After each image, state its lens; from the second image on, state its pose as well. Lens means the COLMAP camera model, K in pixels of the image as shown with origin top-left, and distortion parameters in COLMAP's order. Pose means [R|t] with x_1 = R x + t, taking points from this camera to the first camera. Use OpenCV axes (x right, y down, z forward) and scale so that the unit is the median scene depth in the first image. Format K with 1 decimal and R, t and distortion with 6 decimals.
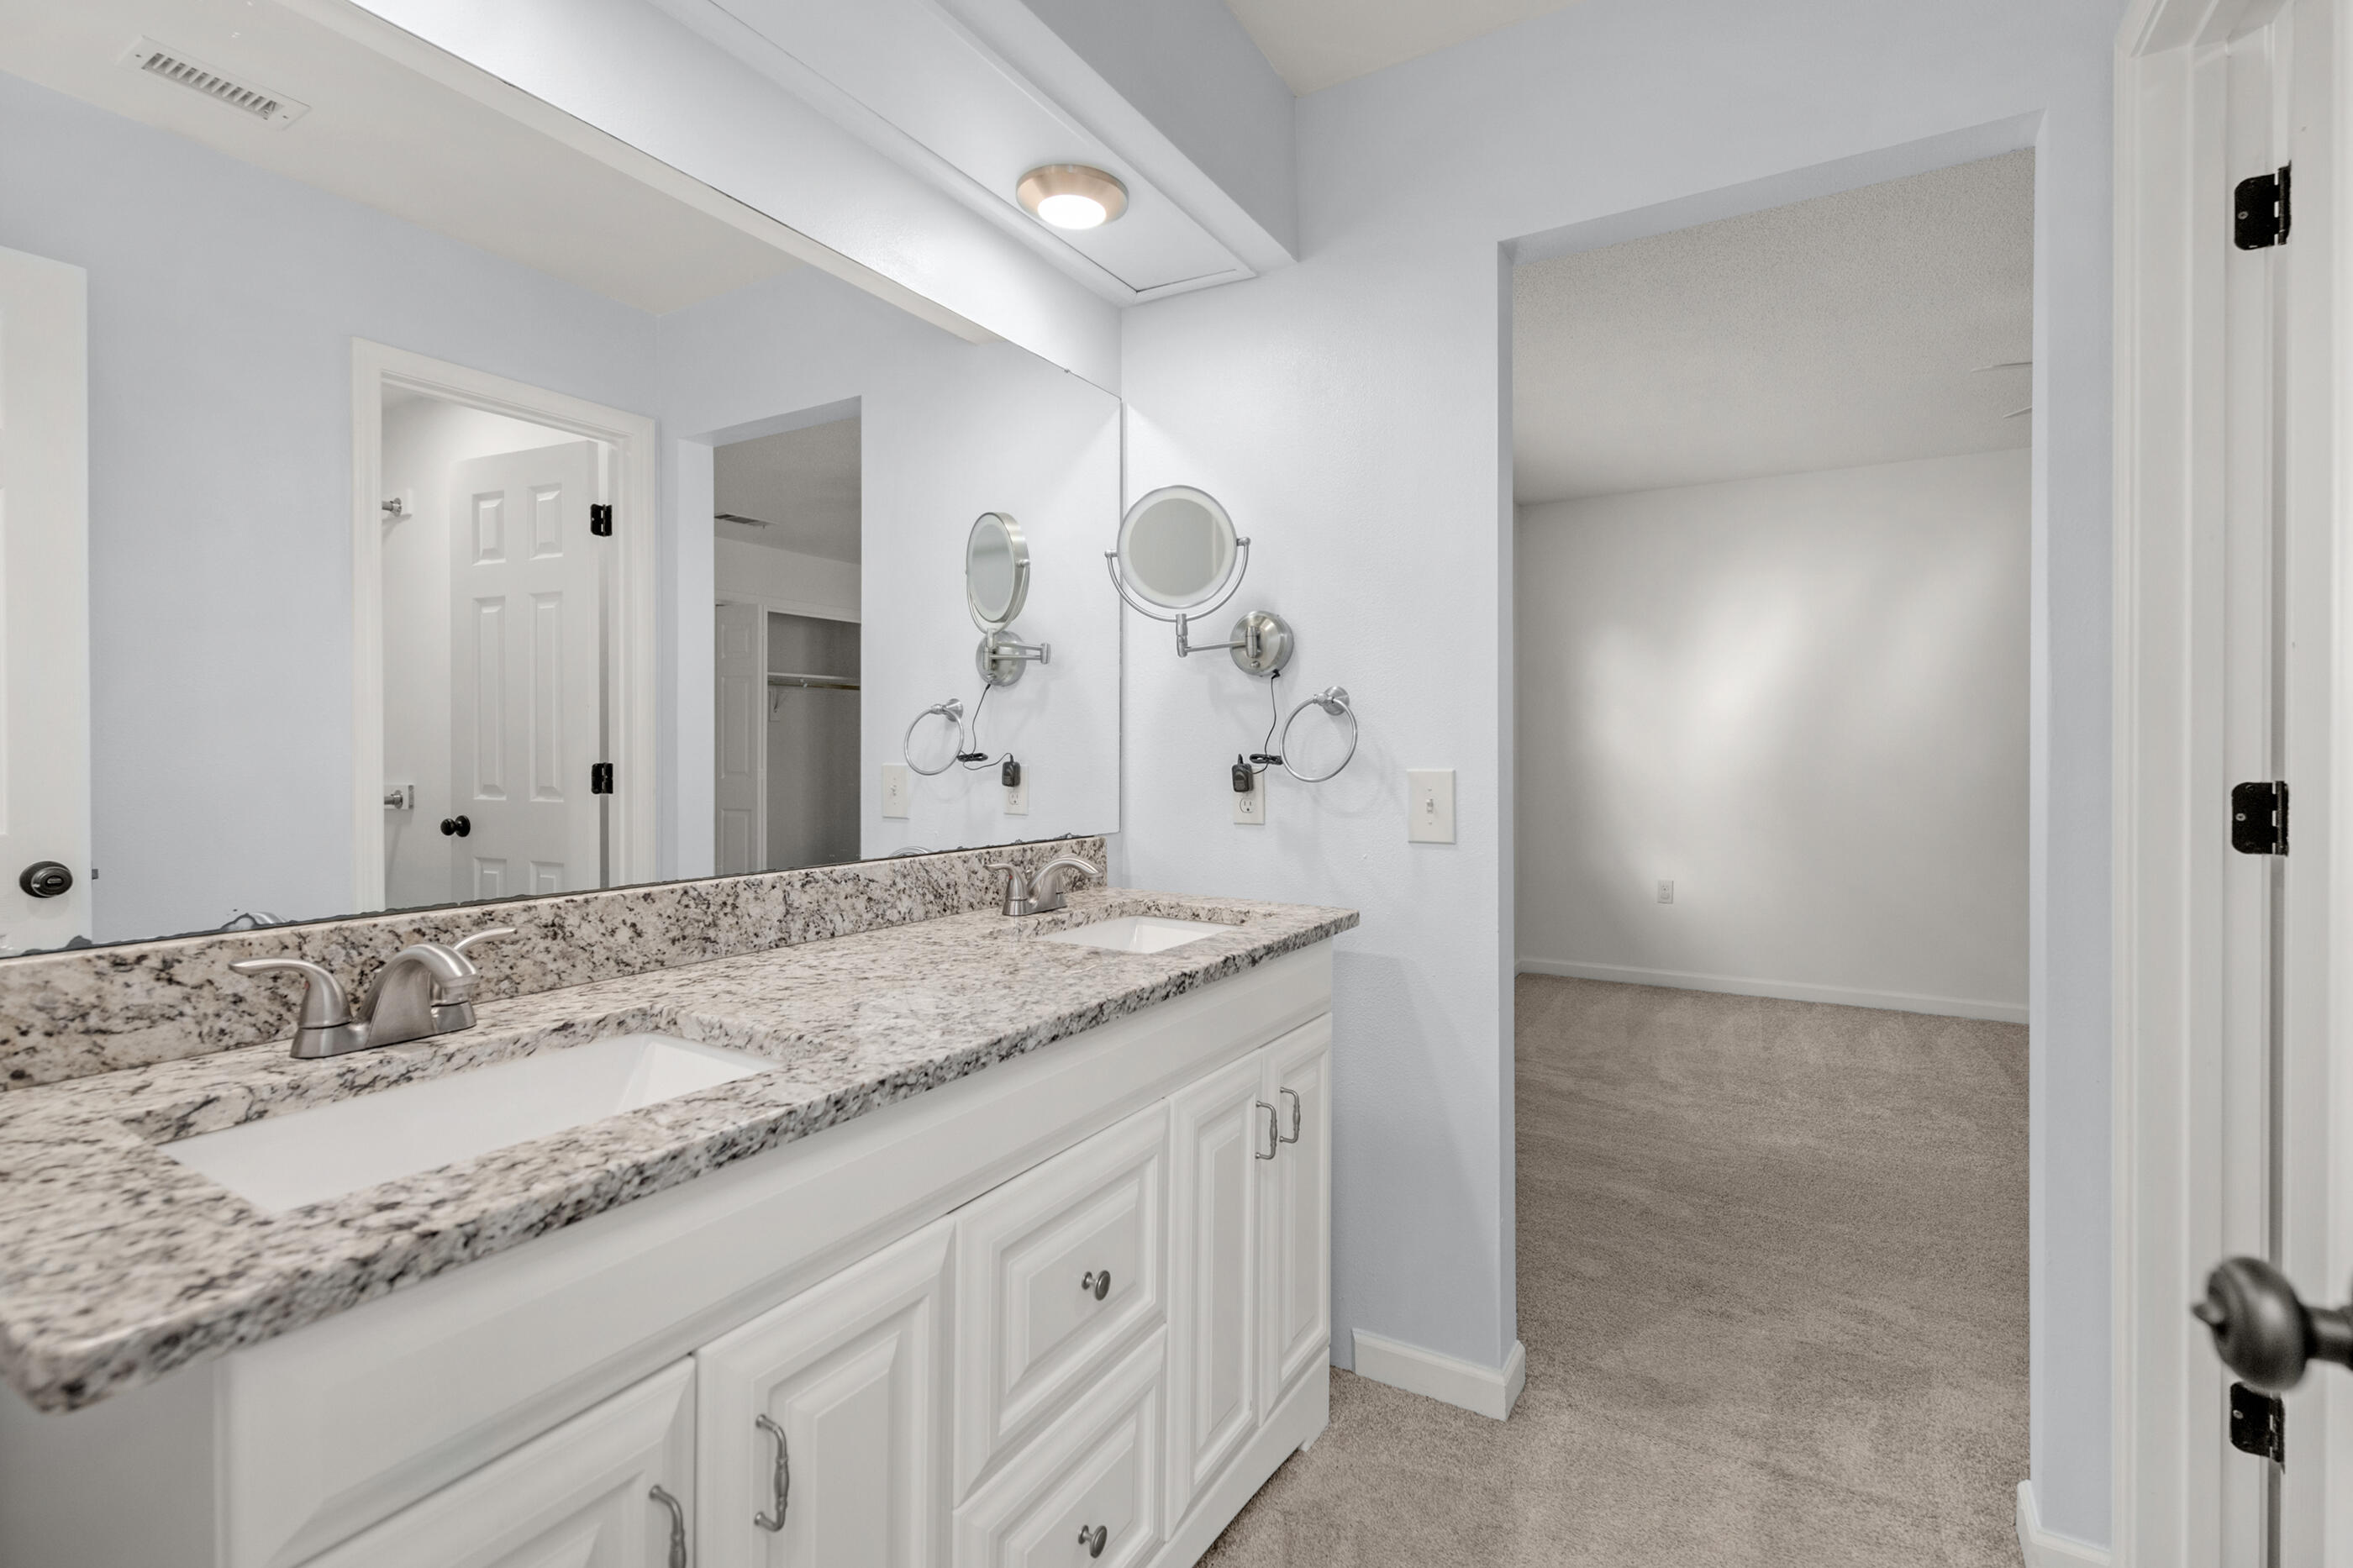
lens RADIAL K [[1057.5, 0, 1182.8], [0, 1057.5, 754.2], [0, 0, 1]] dist [0.000586, -0.000199]
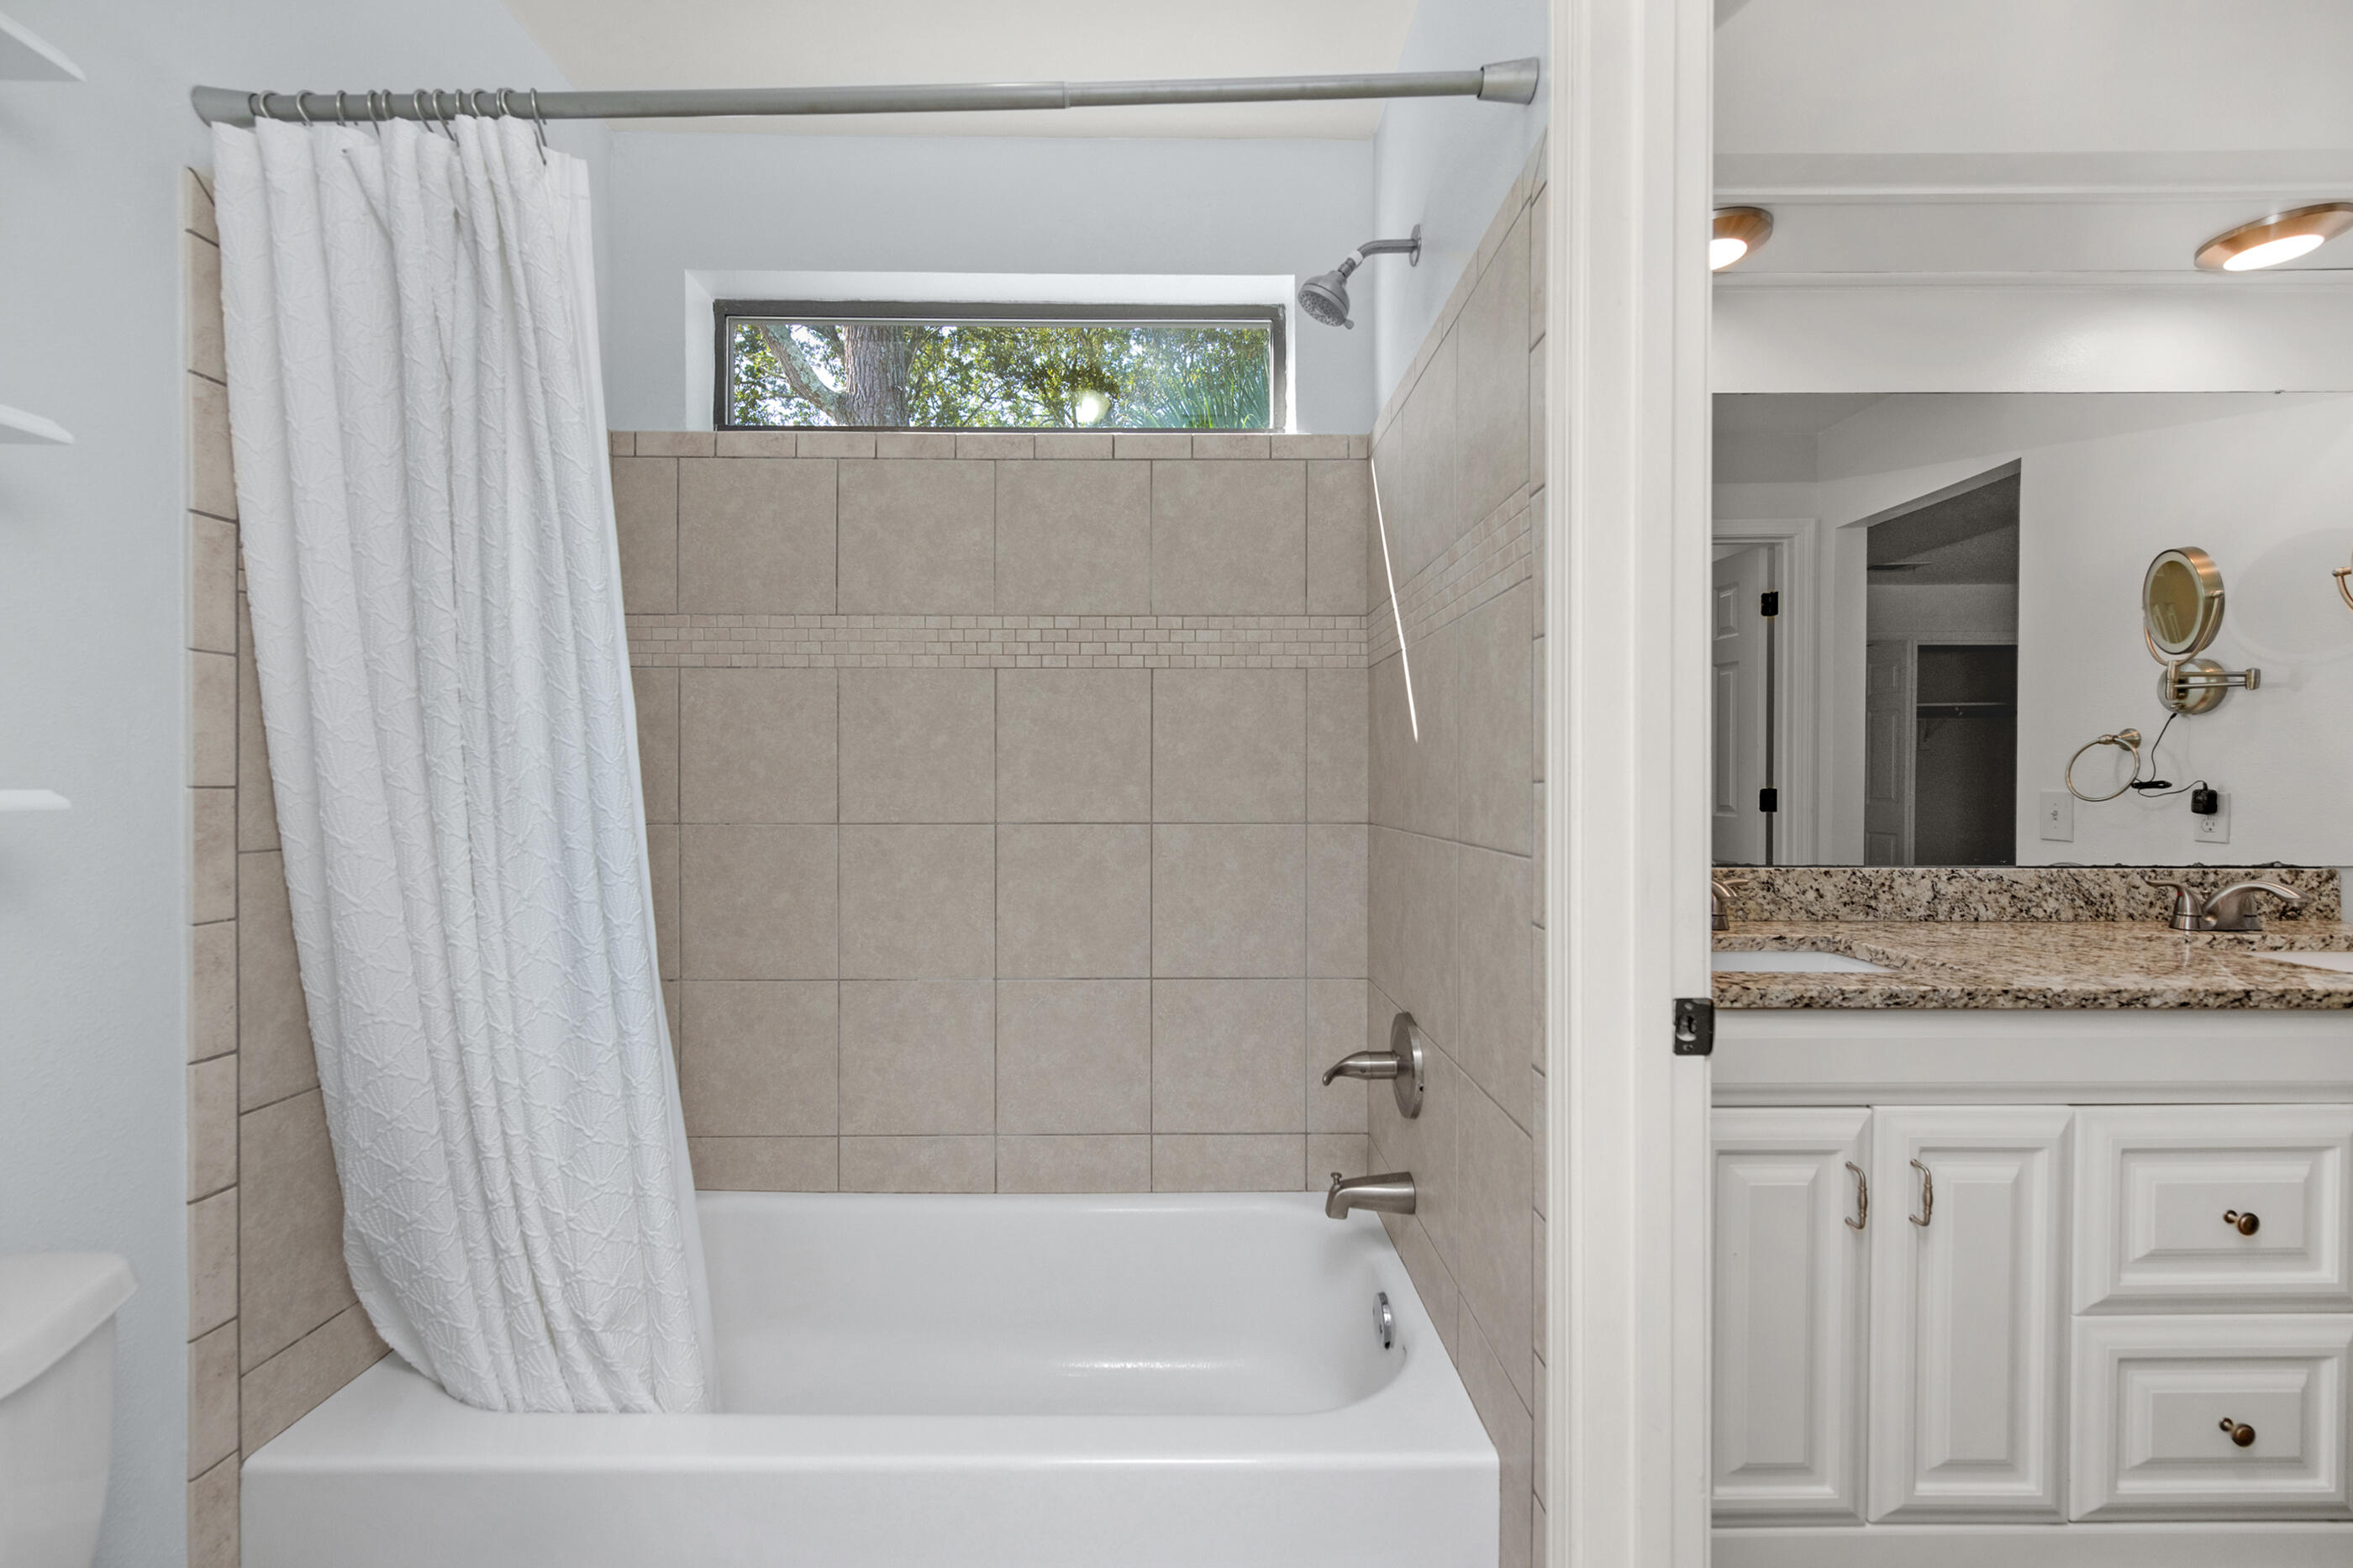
lens RADIAL K [[958.4, 0, 1176.5], [0, 958.4, 784.0], [0, 0, 1]] dist [0.000024, -0.000348]
pose [[0.514033, 0.003397, -0.857764, 0.181490], [-0.002150, 0.999994, 0.002672, 0.002453], [0.857768, 0.000471, 0.514037, -0.470981]]
